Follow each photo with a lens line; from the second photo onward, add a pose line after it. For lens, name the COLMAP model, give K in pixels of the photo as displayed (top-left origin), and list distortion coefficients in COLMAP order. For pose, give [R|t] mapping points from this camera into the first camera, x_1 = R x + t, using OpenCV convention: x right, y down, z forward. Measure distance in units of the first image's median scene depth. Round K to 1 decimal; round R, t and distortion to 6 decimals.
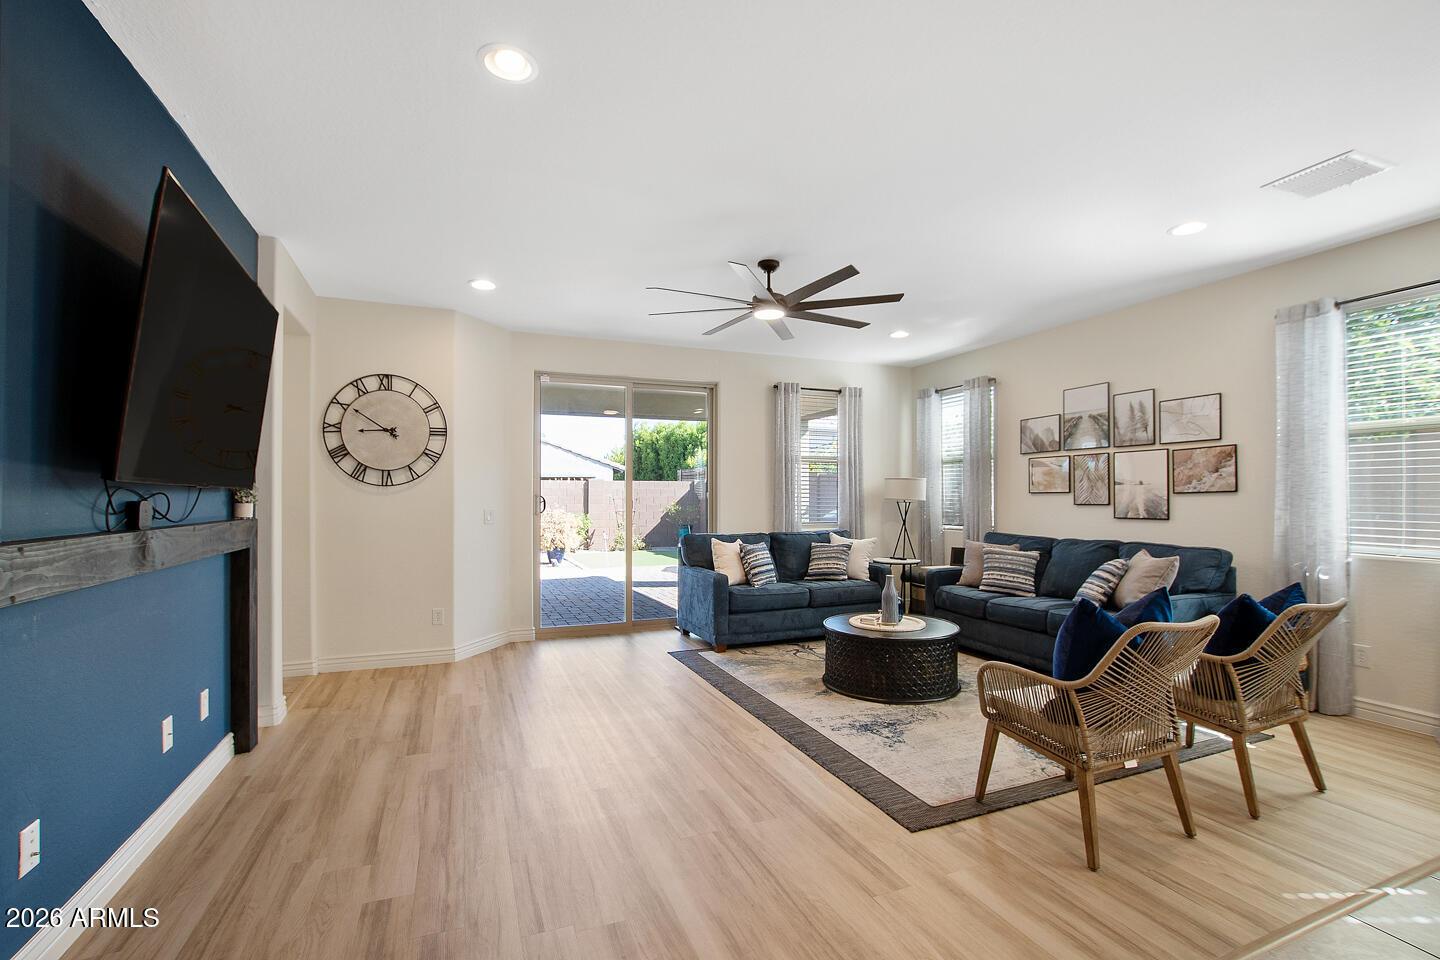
lens RADIAL K [[635.3, 0, 707.0], [0, 635.3, 488.4], [0, 0, 1]] dist [-0.024148, 0.002872]
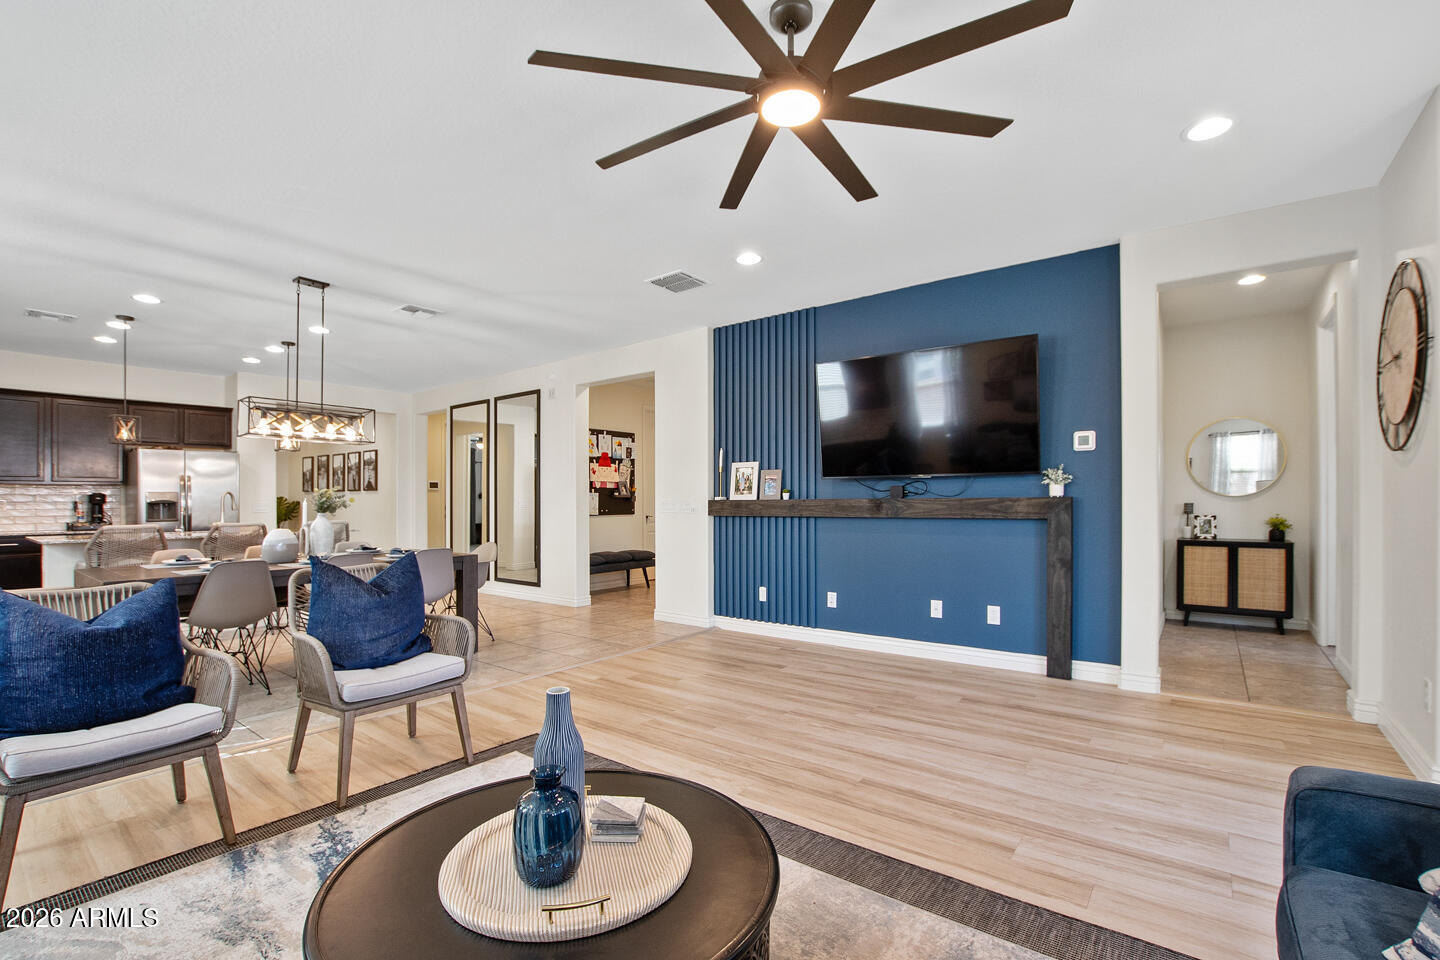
lens RADIAL K [[635.3, 0, 731.7], [0, 635.3, 502.6], [0, 0, 1]] dist [-0.024148, 0.002872]
pose [[-0.847157, 0.010600, -0.531237, 0.328713], [0.016314, 0.999849, -0.006066, 0.037597], [0.531092, -0.013805, -0.847202, 1.135022]]
